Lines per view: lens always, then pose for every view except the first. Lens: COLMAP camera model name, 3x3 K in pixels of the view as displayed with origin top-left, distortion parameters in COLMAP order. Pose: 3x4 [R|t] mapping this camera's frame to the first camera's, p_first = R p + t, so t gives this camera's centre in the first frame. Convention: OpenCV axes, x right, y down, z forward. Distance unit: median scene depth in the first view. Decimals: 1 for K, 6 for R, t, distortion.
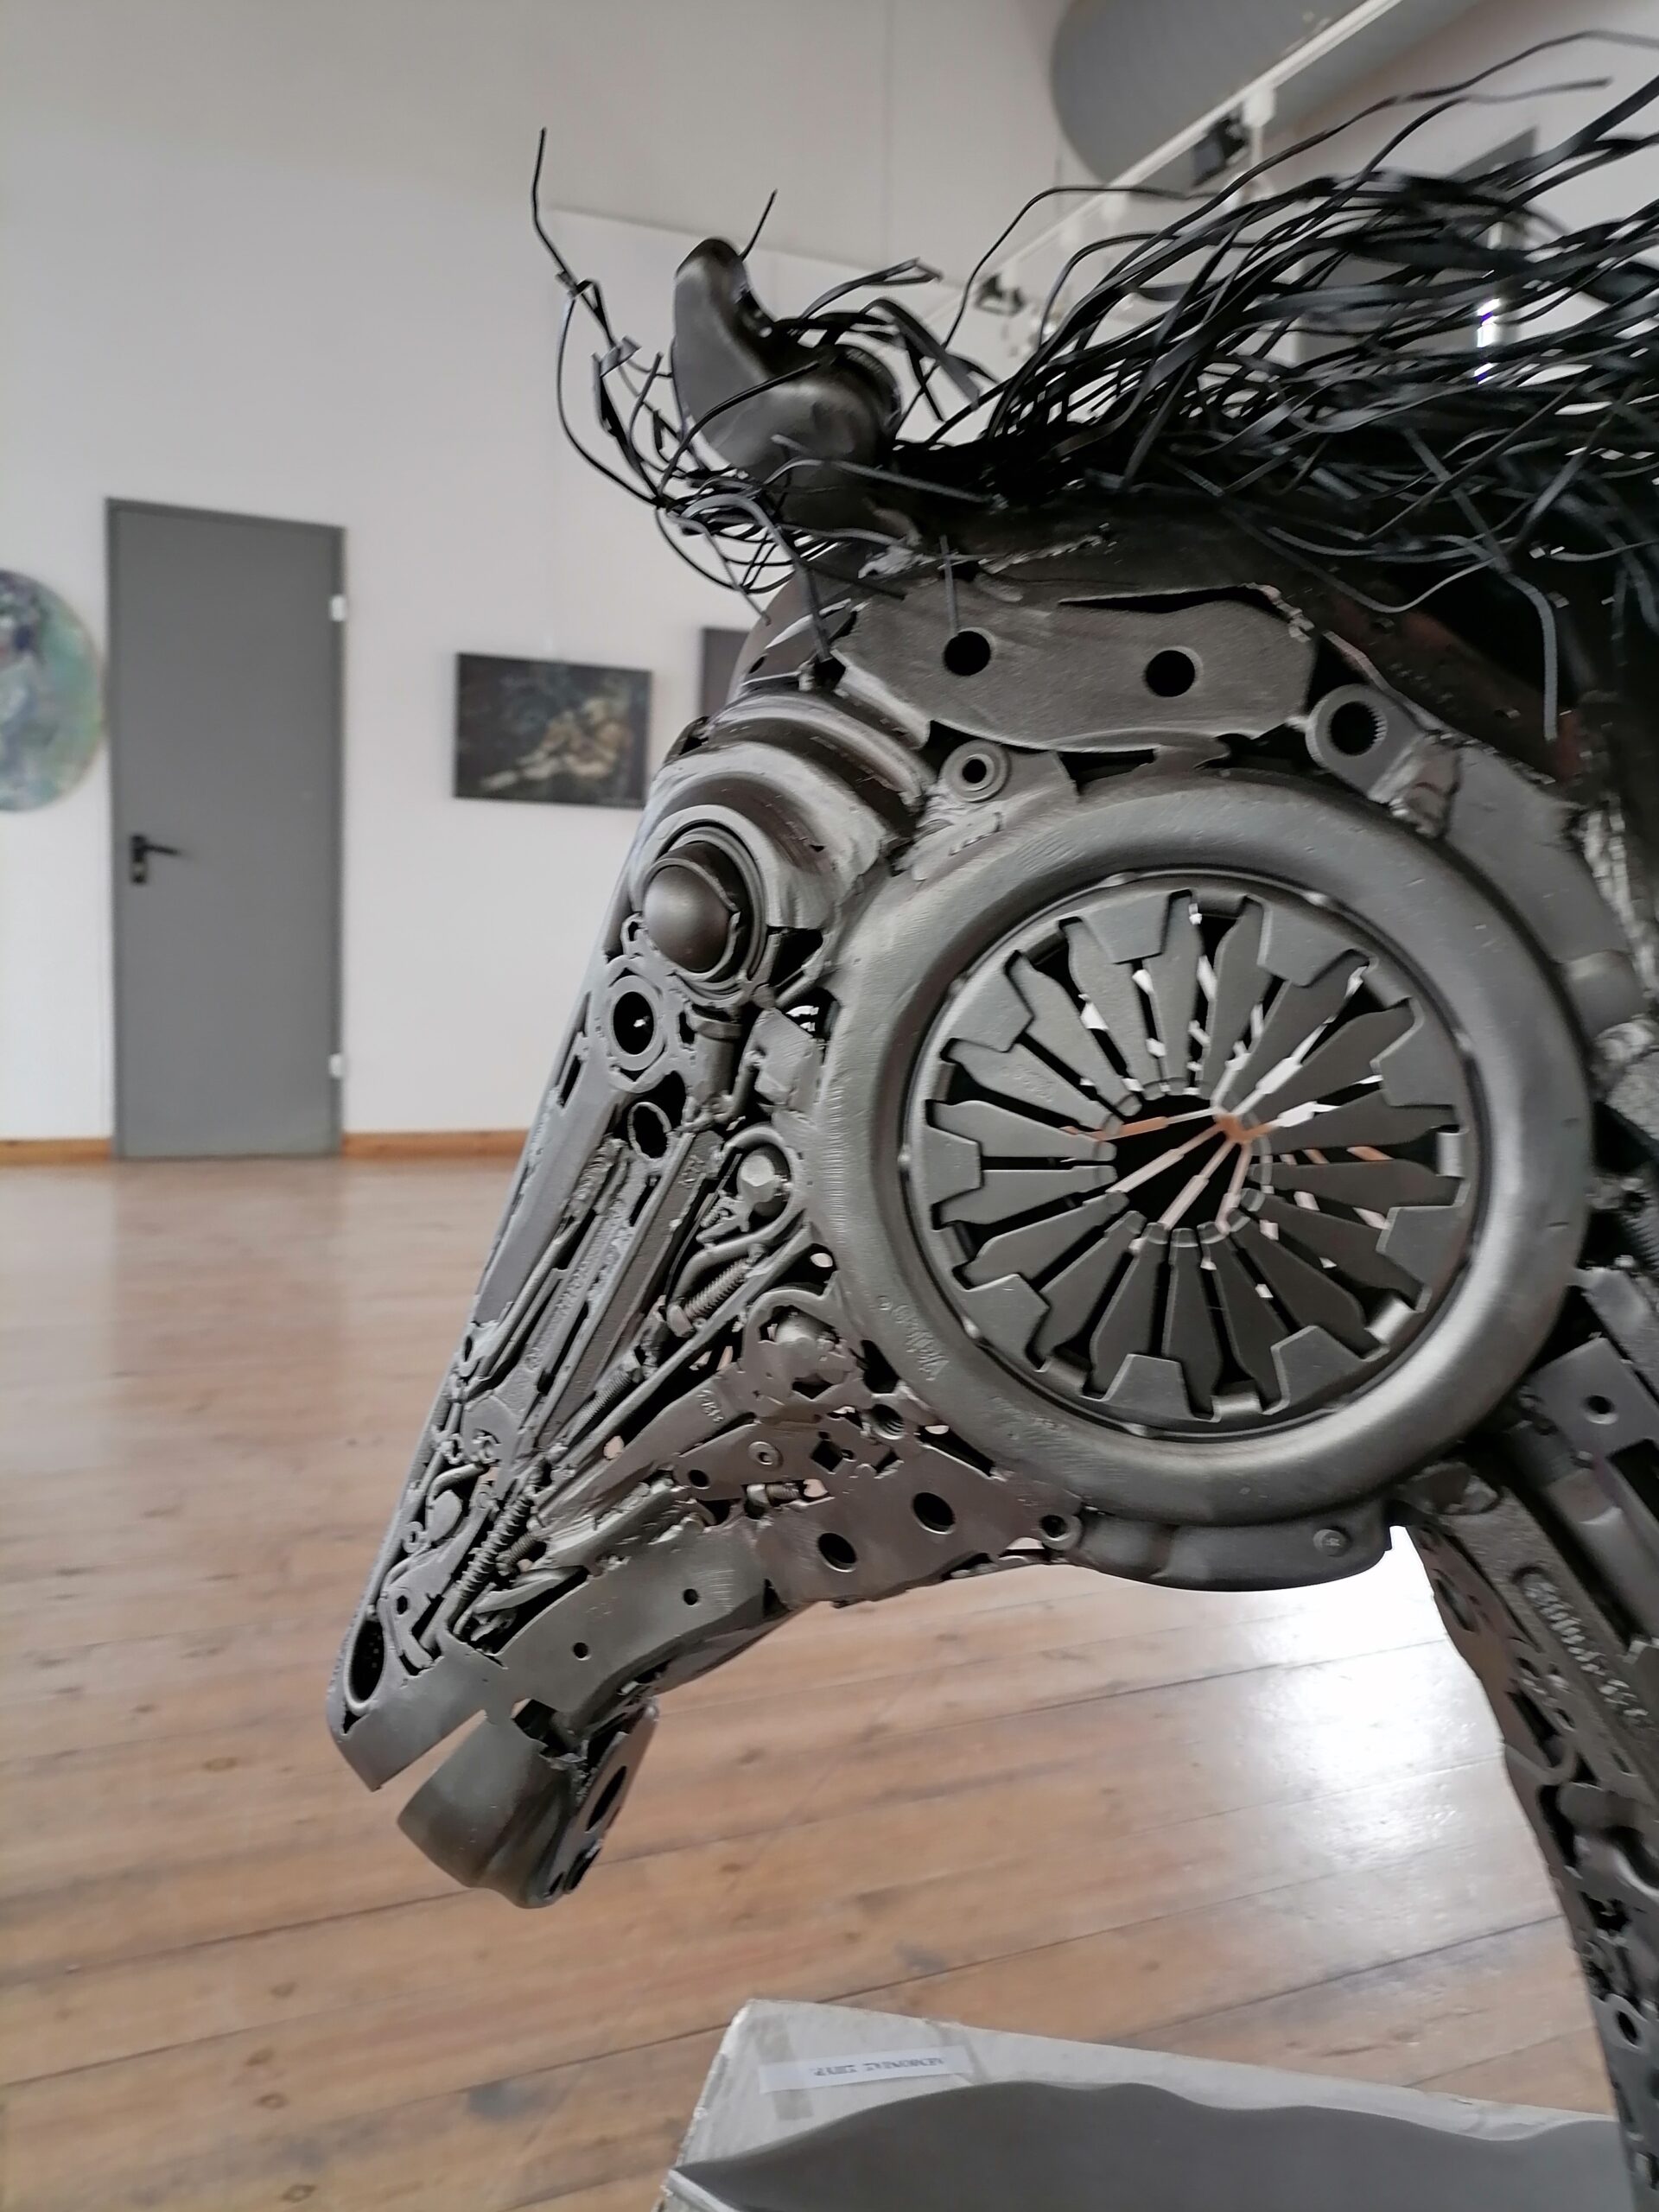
lens RADIAL K [[1695.0, 0, 844.1], [0, 1695.0, 1099.5], [0, 0, 1]] dist [0.034890, -0.013117]
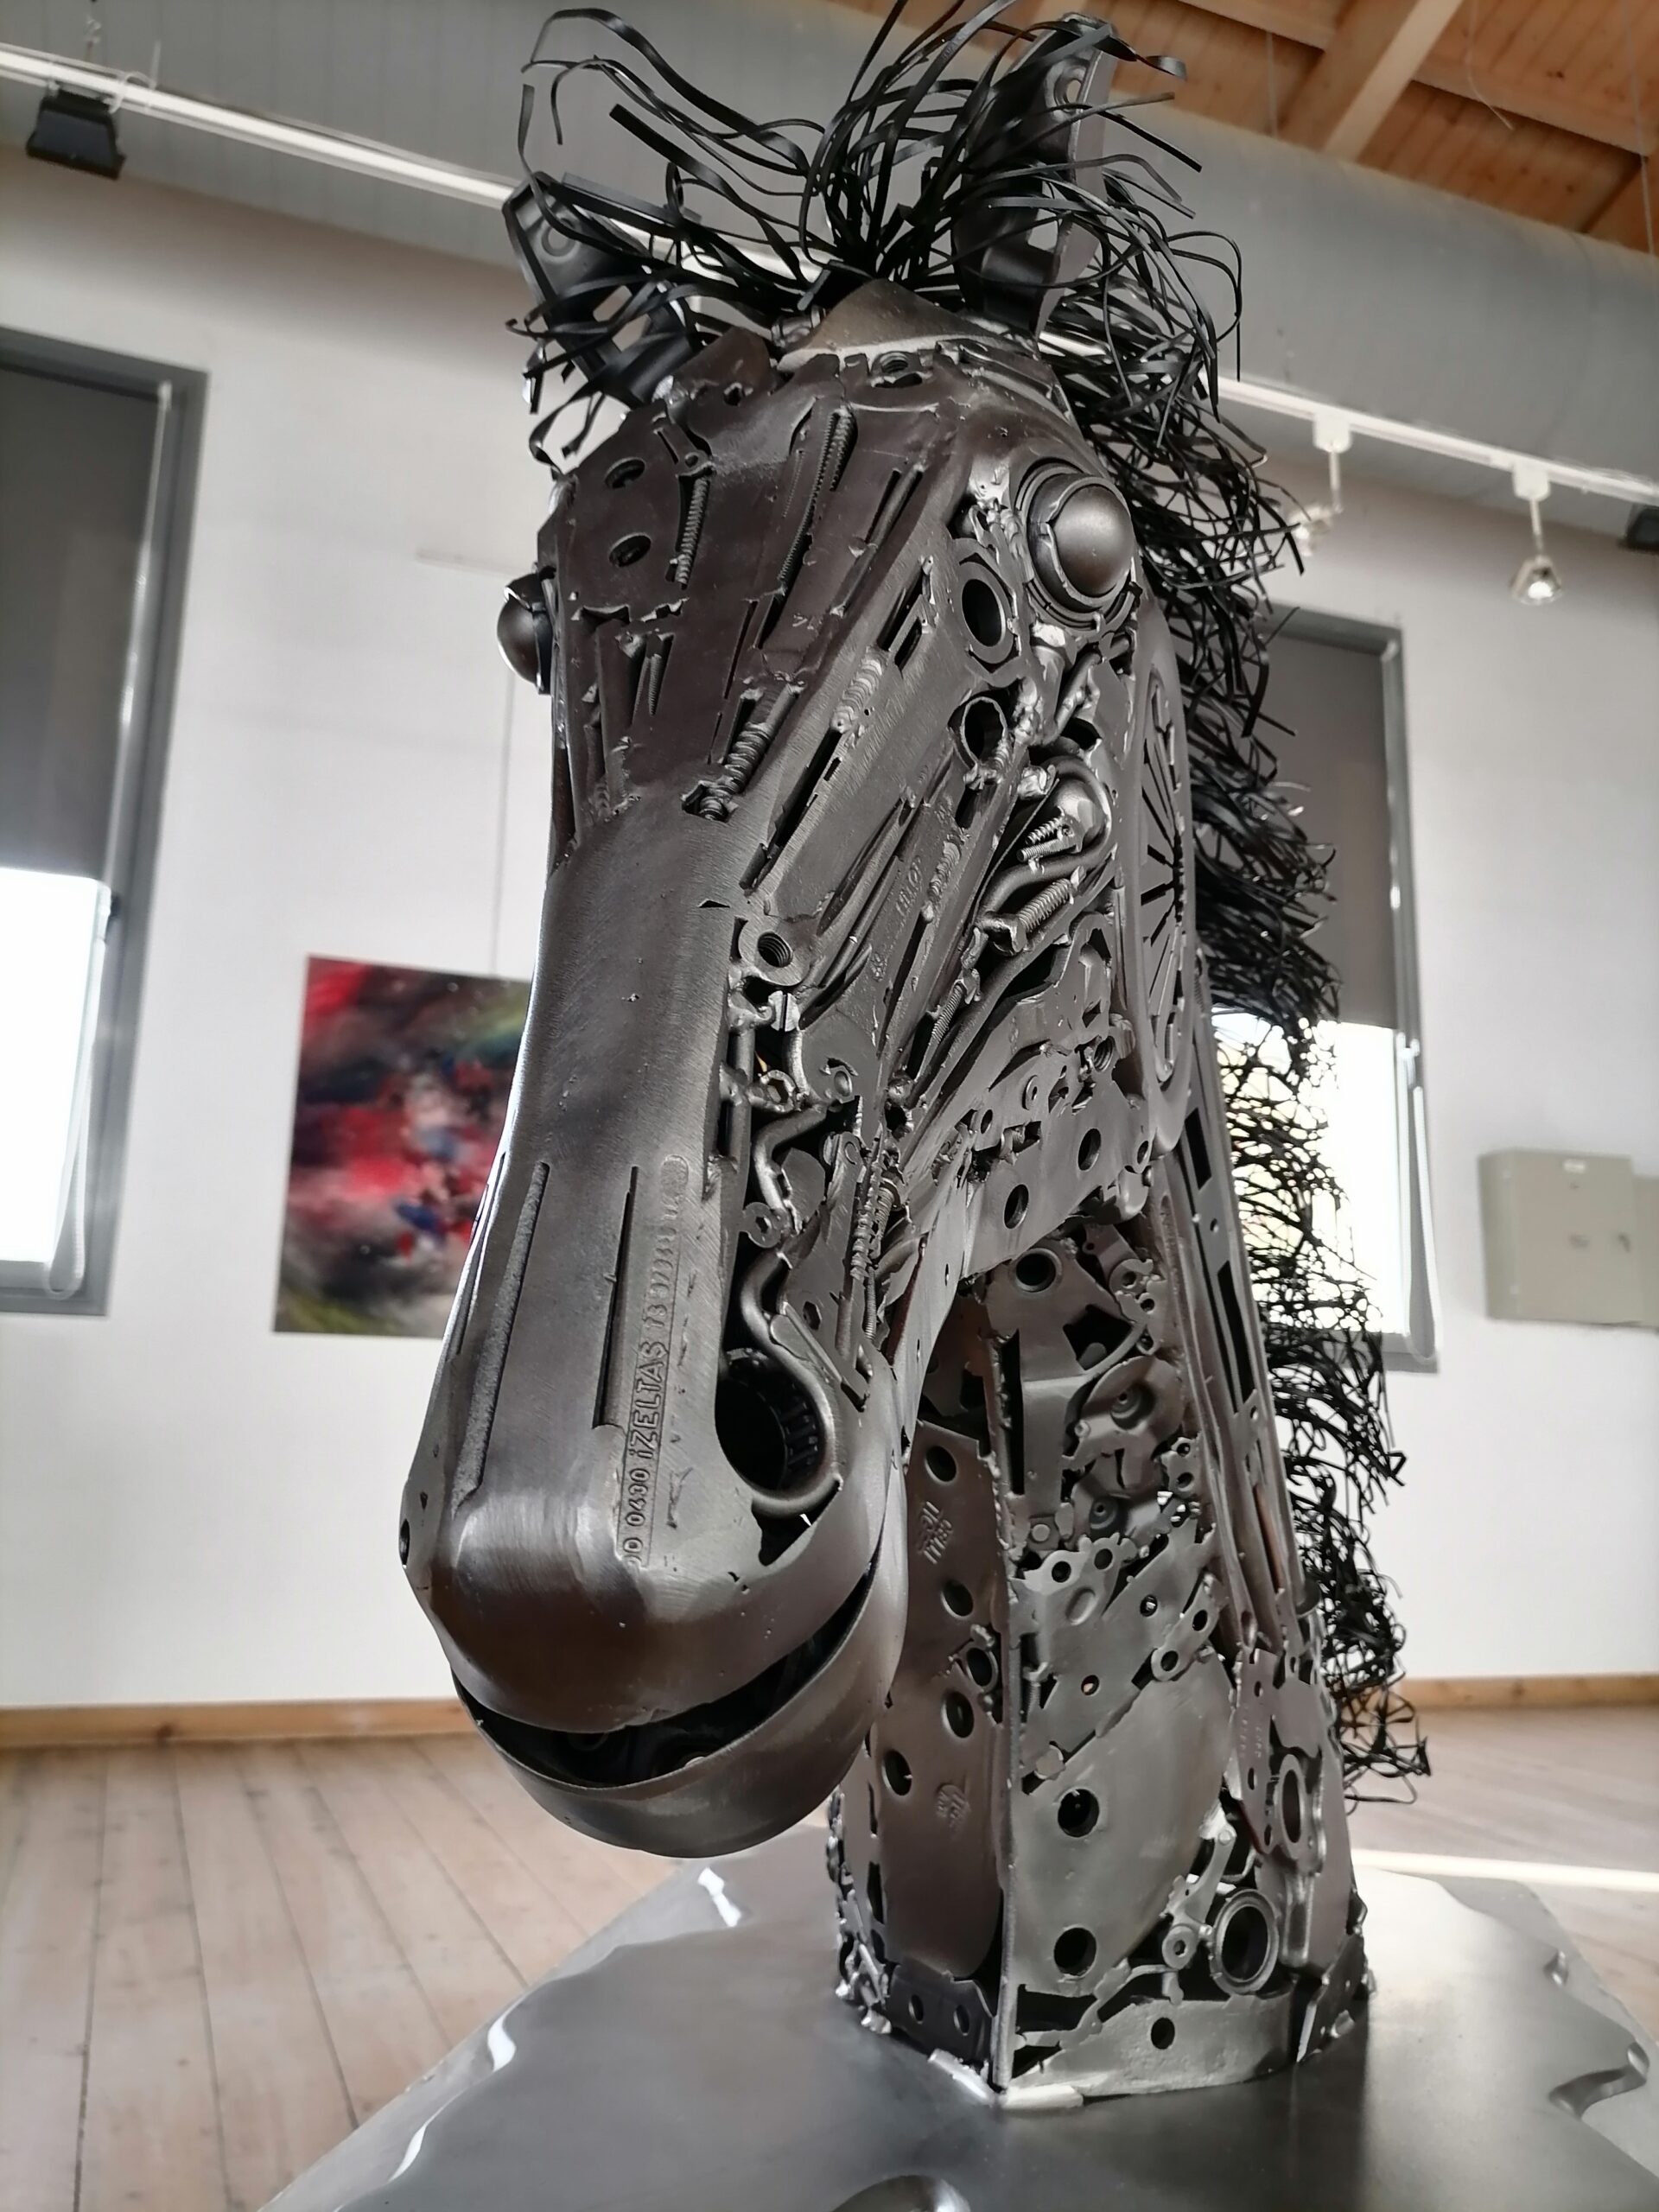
lens RADIAL K [[1695.0, 0, 839.5], [0, 1695.0, 1100.6], [0, 0, 1]] dist [0.034890, -0.013117]
pose [[0.025097, 0.169543, 0.985203, -1.049211], [0.096665, 0.980484, -0.171193, 0.387015], [-0.995001, 0.099531, 0.008218, 1.152547]]
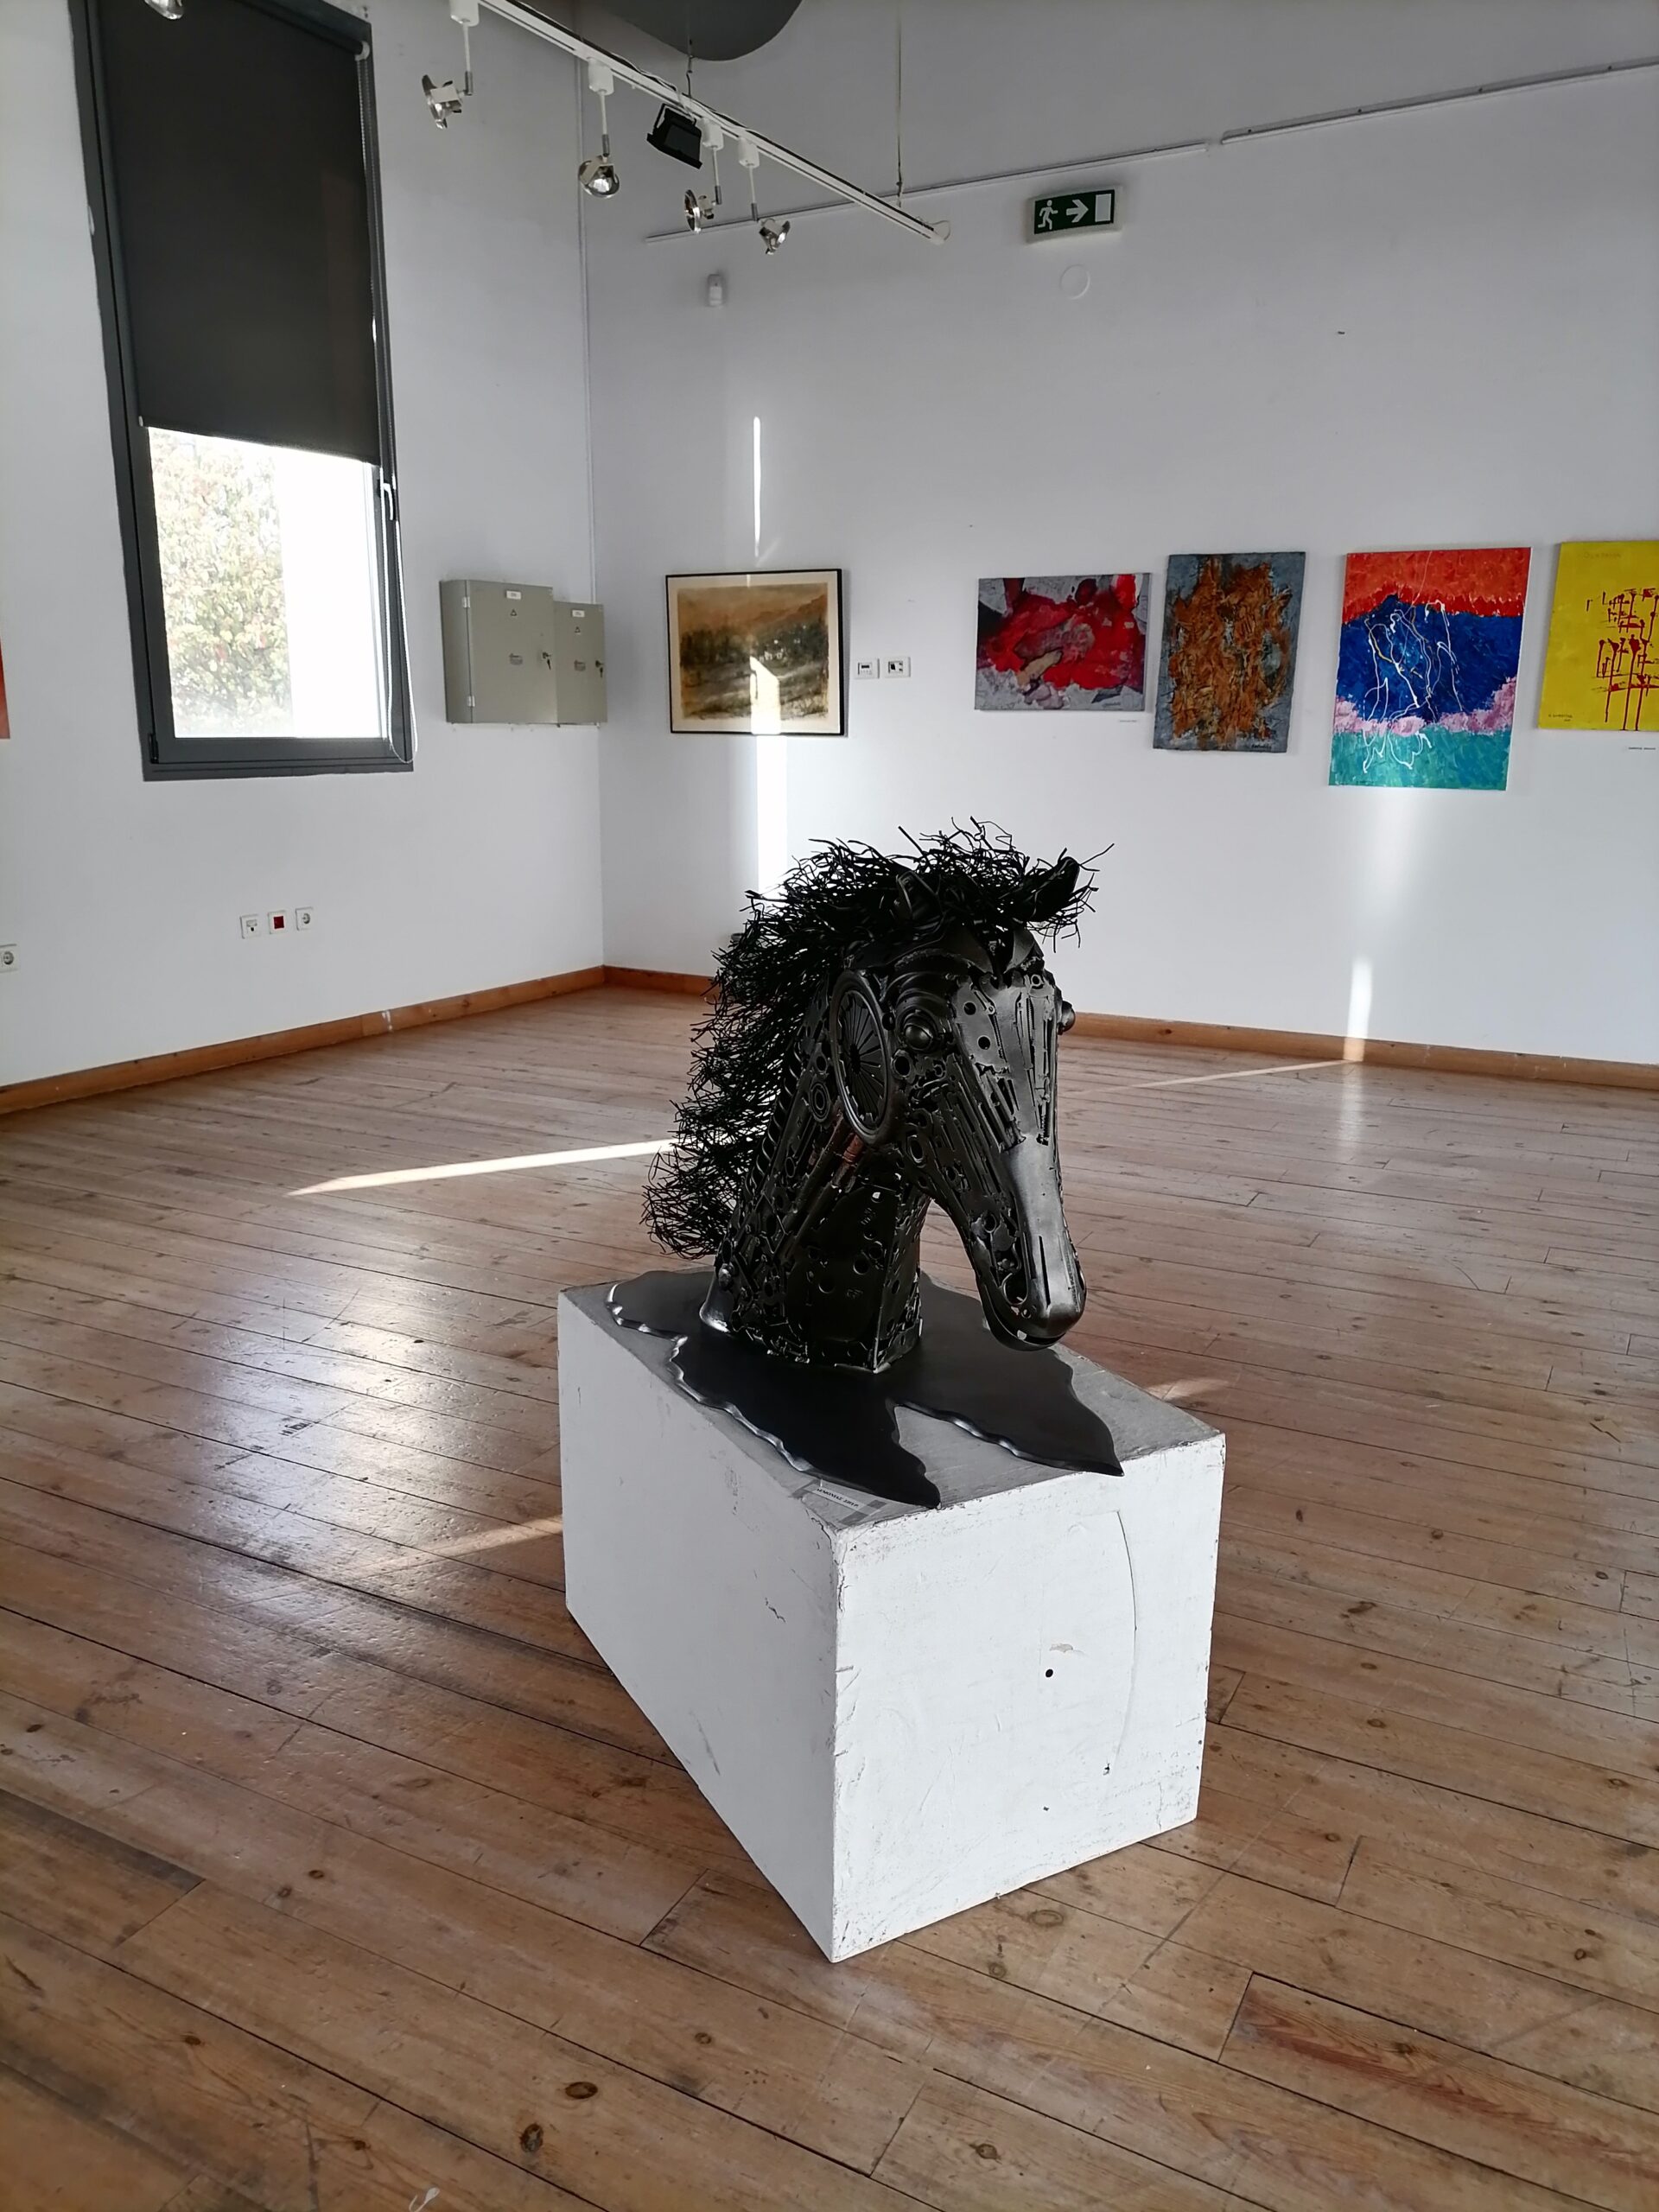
lens RADIAL K [[1695.0, 0, 822.9], [0, 1695.0, 1129.4], [0, 0, 1]] dist [0.034890, -0.013117]
pose [[-0.626533, -0.227611, 0.745419, -2.693340], [0.065961, 0.937491, 0.341700, -1.236518], [-0.776598, 0.263255, -0.572356, 3.699295]]
